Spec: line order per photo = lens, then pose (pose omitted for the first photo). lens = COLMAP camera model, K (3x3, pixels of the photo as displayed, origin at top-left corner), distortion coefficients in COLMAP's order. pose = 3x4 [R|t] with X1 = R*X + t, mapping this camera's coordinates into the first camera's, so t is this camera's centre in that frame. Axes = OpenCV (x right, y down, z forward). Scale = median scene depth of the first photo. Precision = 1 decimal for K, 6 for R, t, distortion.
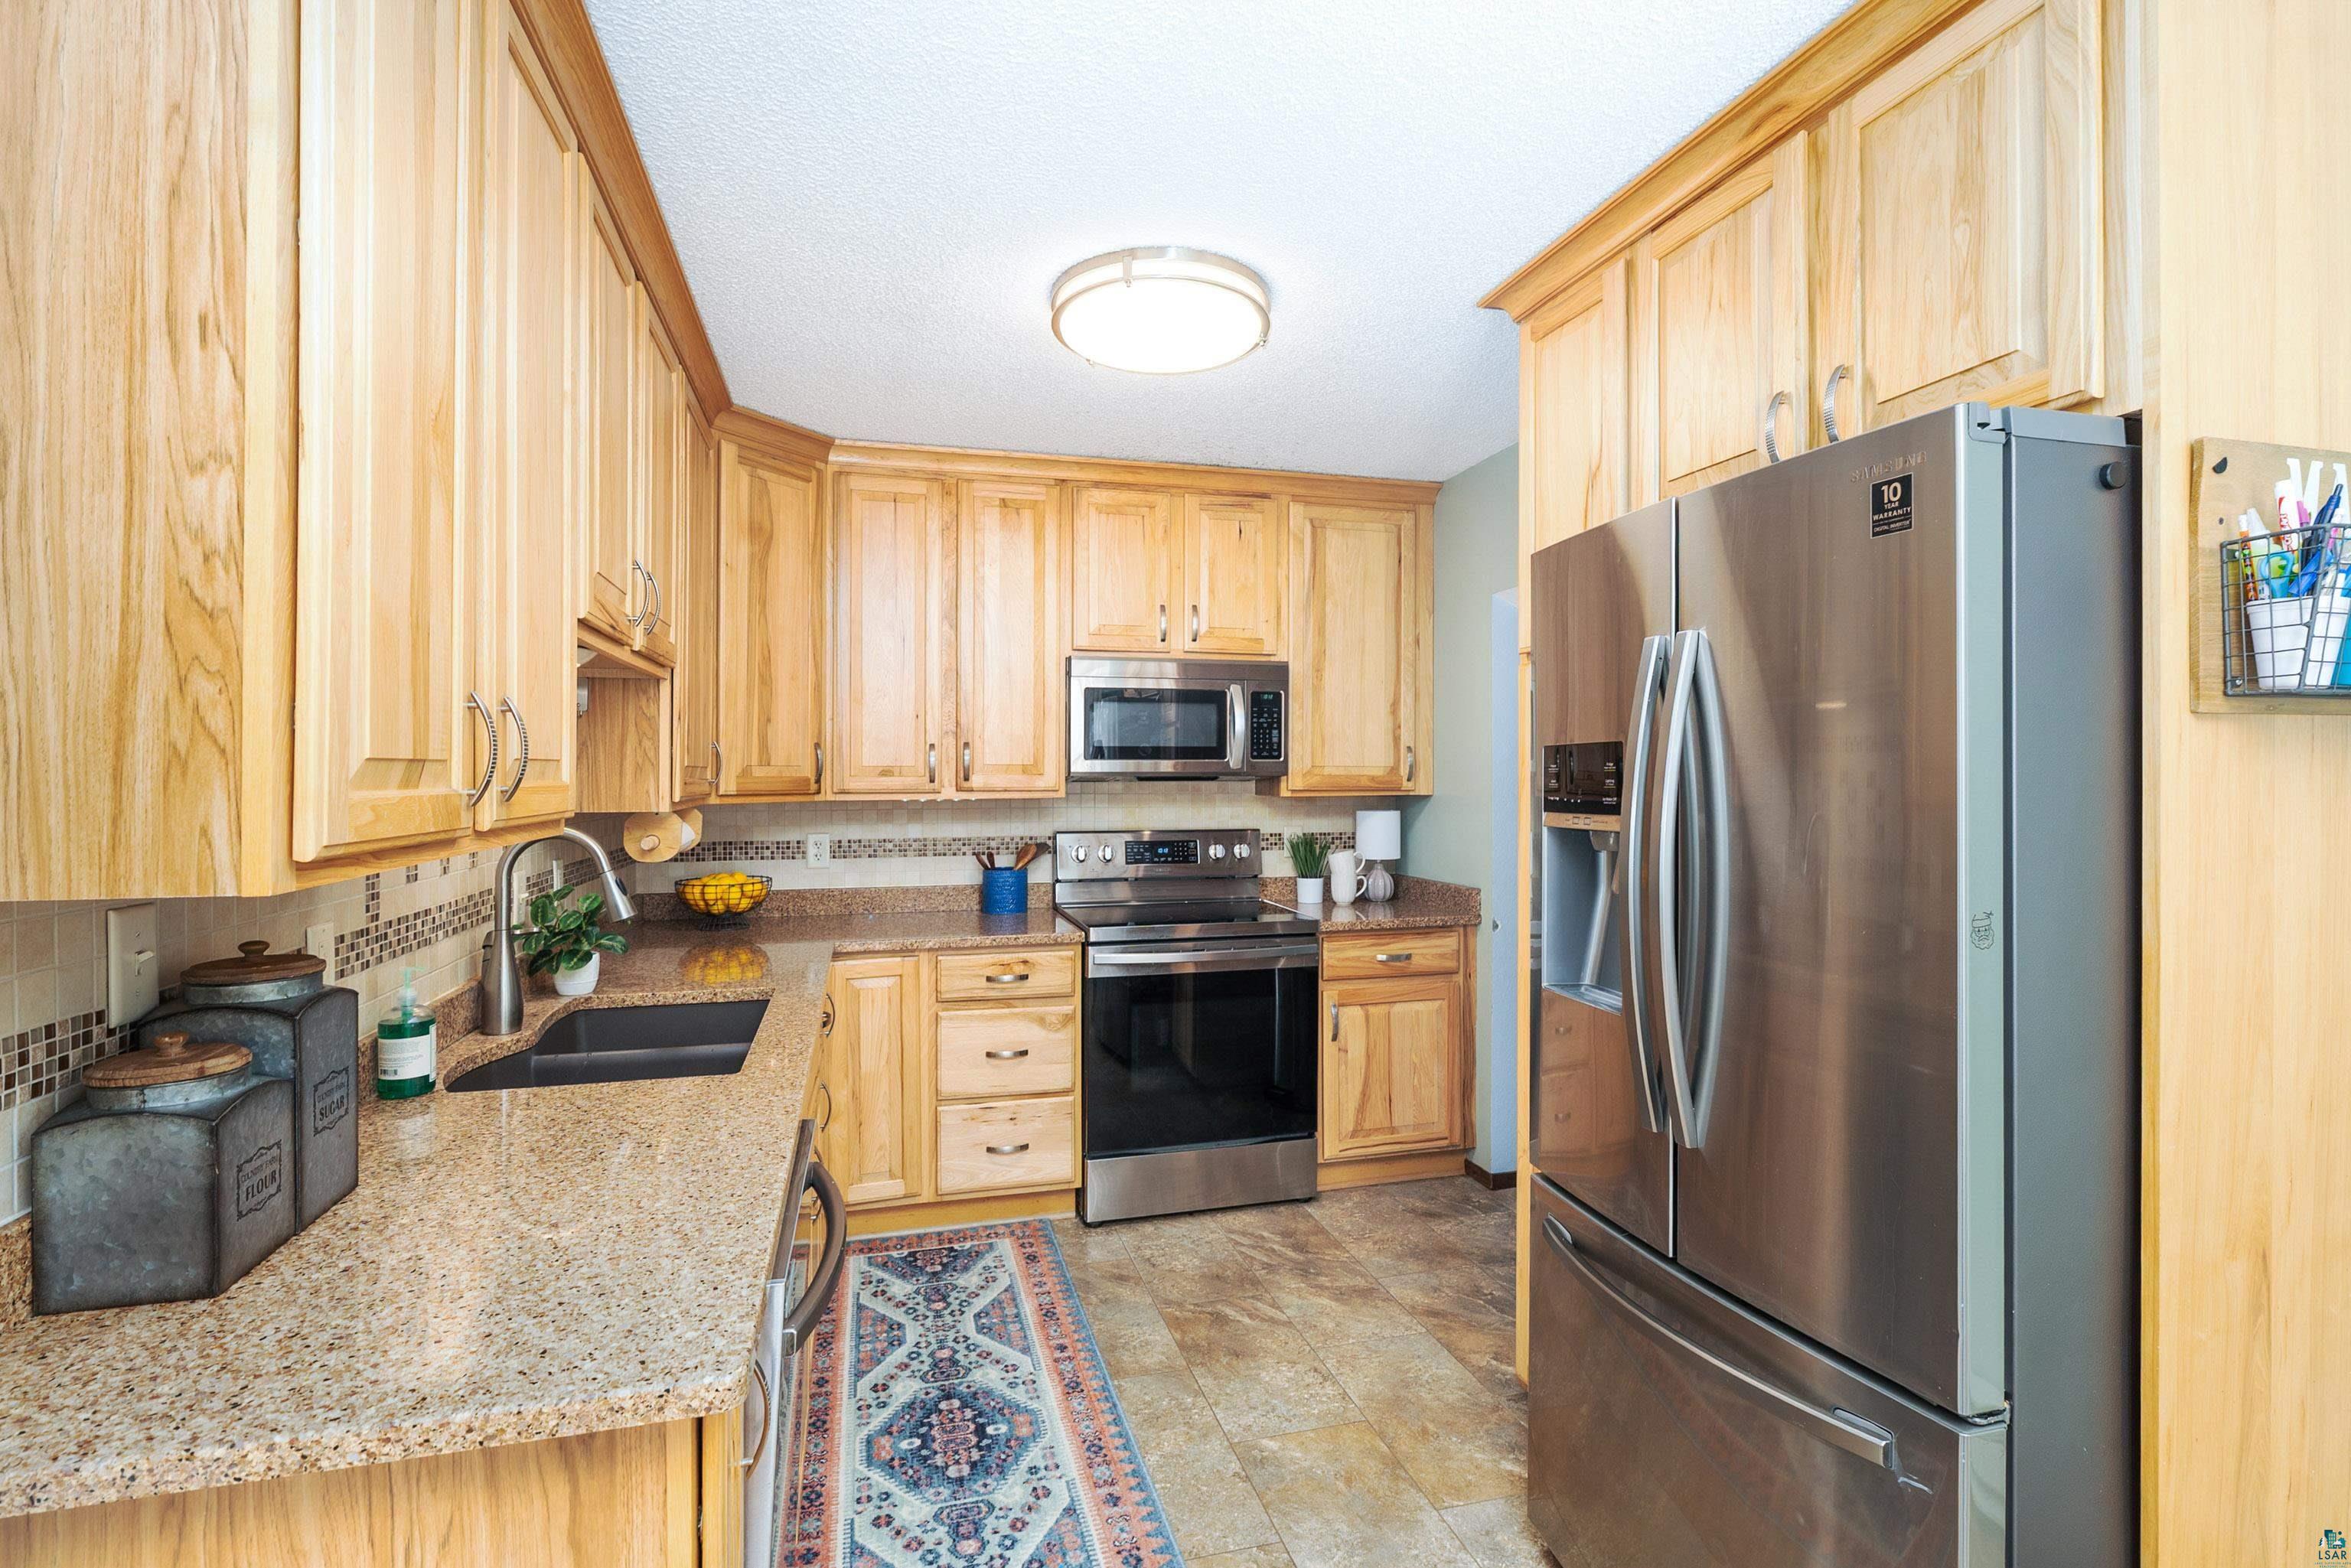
lens RADIAL K [[1117.6, 0, 1164.5], [0, 1117.6, 801.1], [0, 0, 1]] dist [-0.004891, 0.001154]
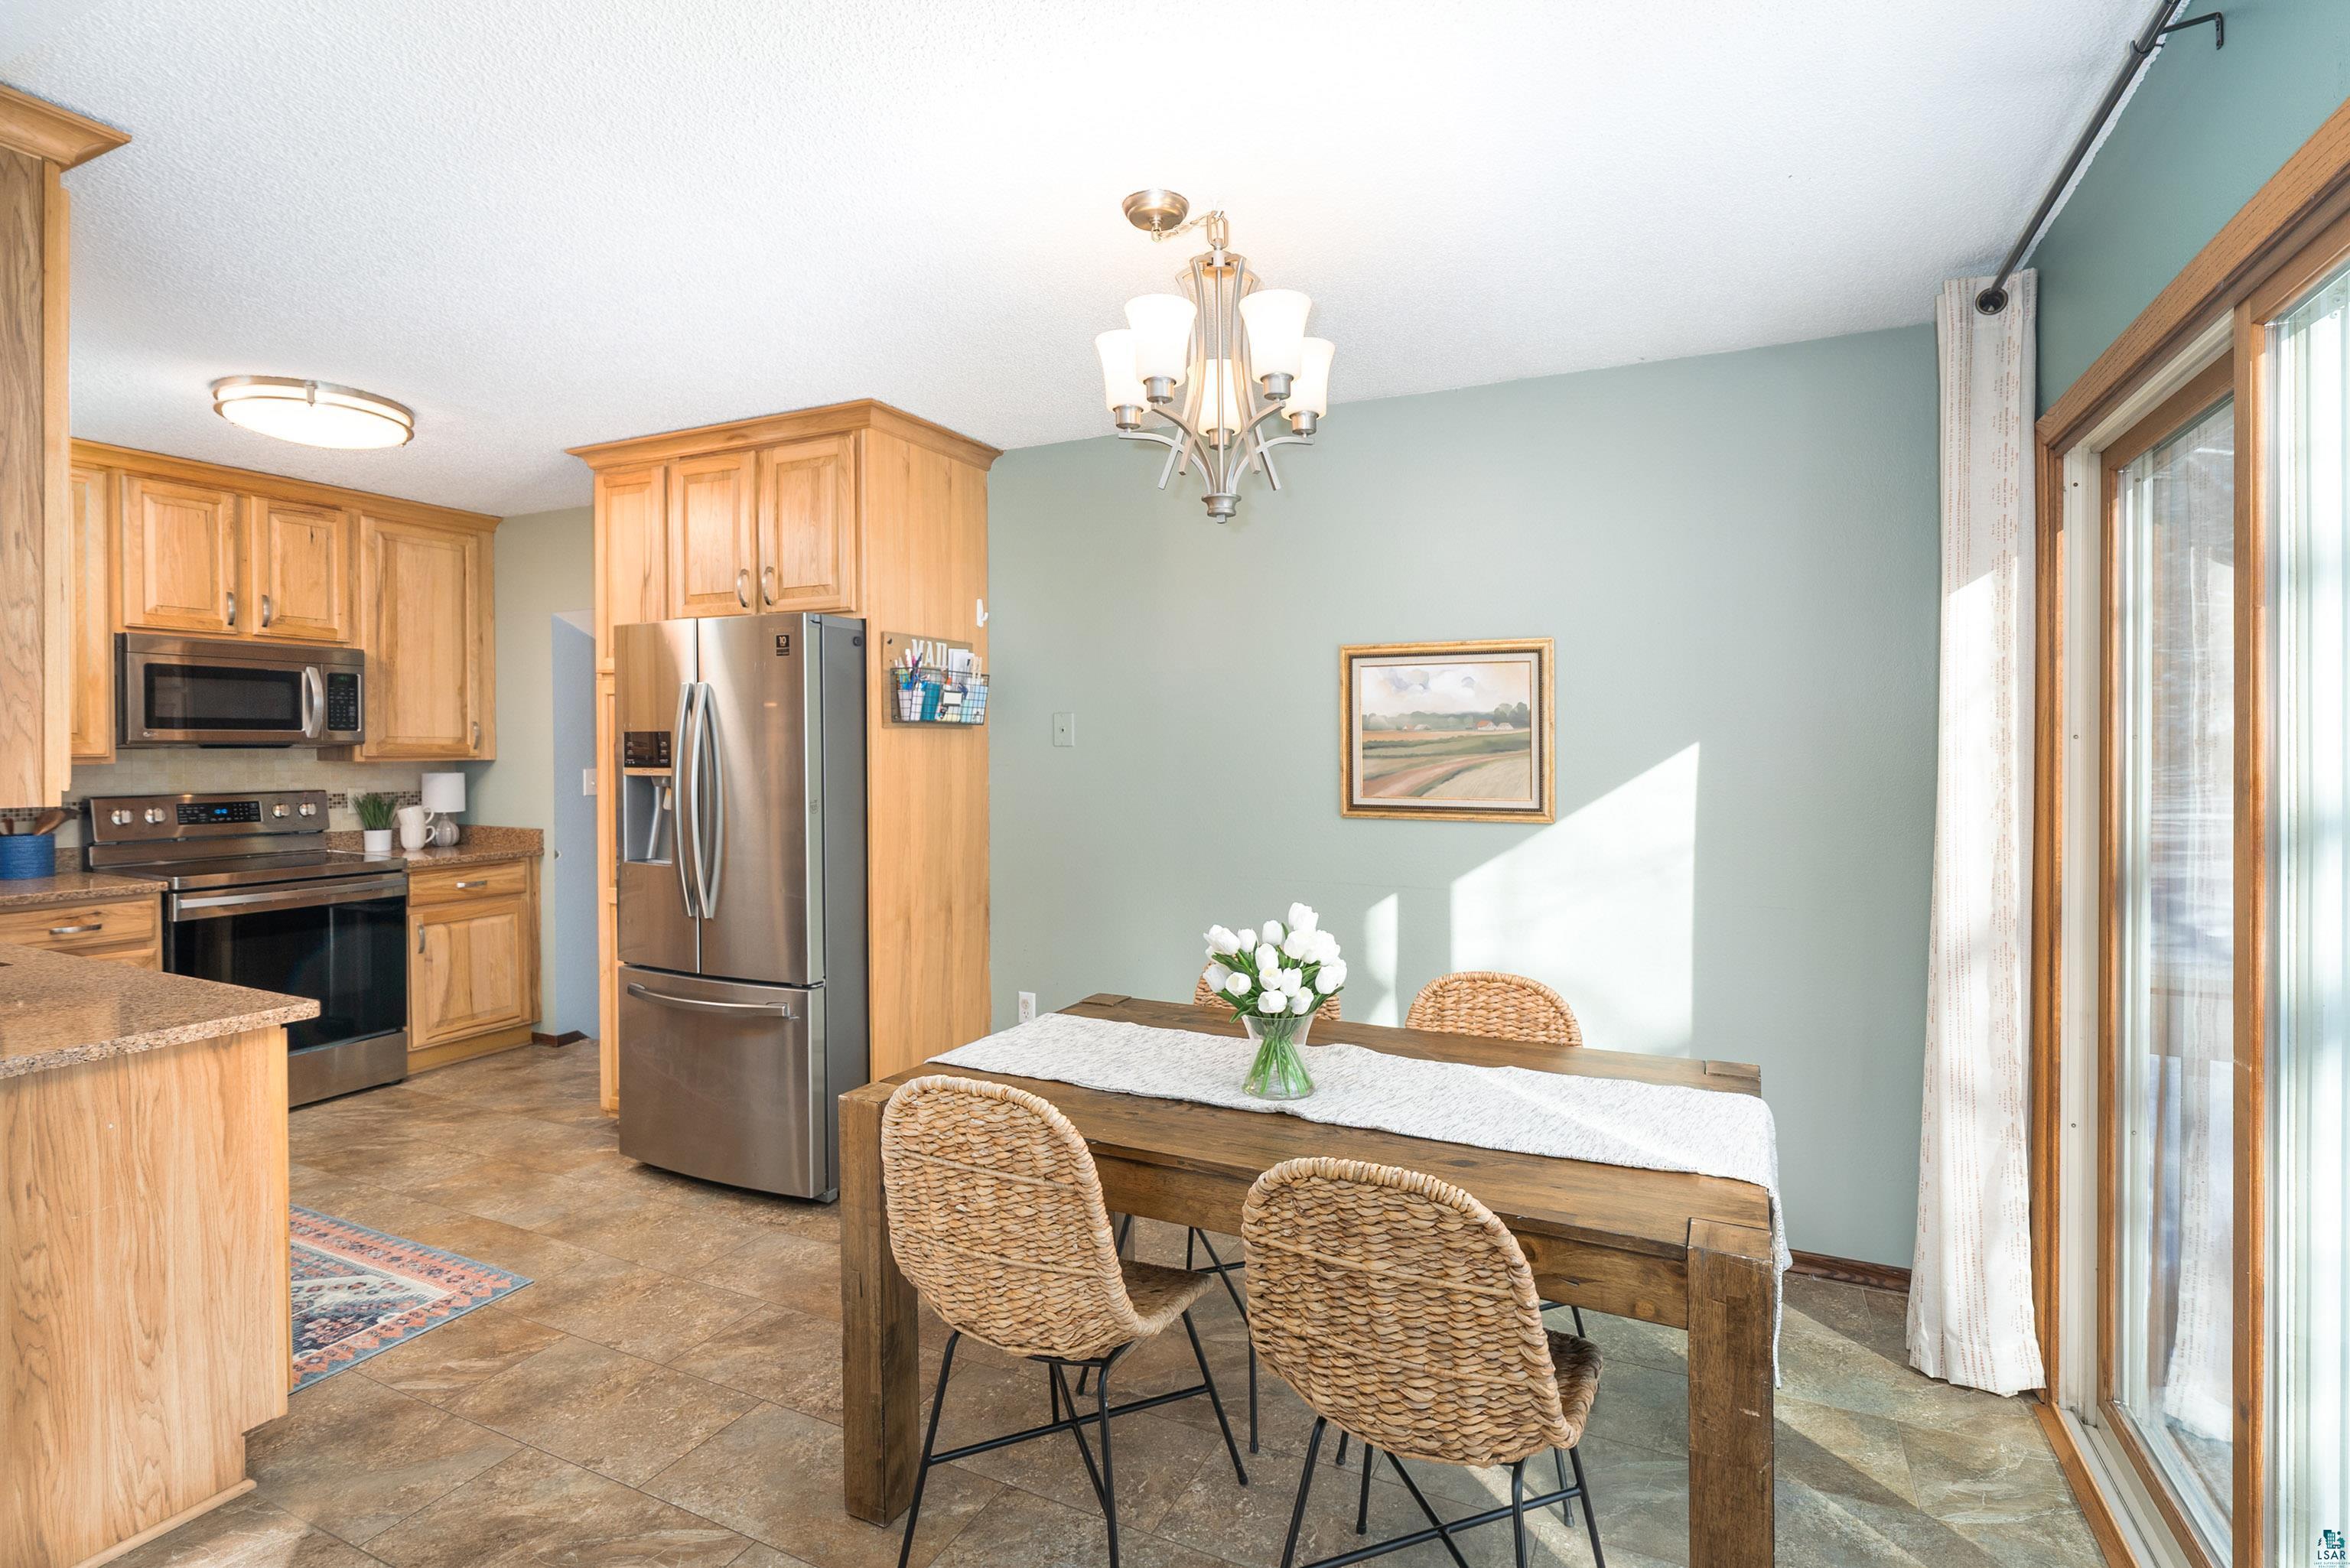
lens RADIAL K [[1117.1, 0, 1224.9], [0, 1117.1, 763.2], [0, 0, 1]] dist [-0.004891, 0.001154]
pose [[0.628508, -0.007577, 0.777766, -0.254733], [0.009915, 0.999949, 0.001729, 0.004994], [-0.777740, 0.006625, 0.628551, -0.504179]]
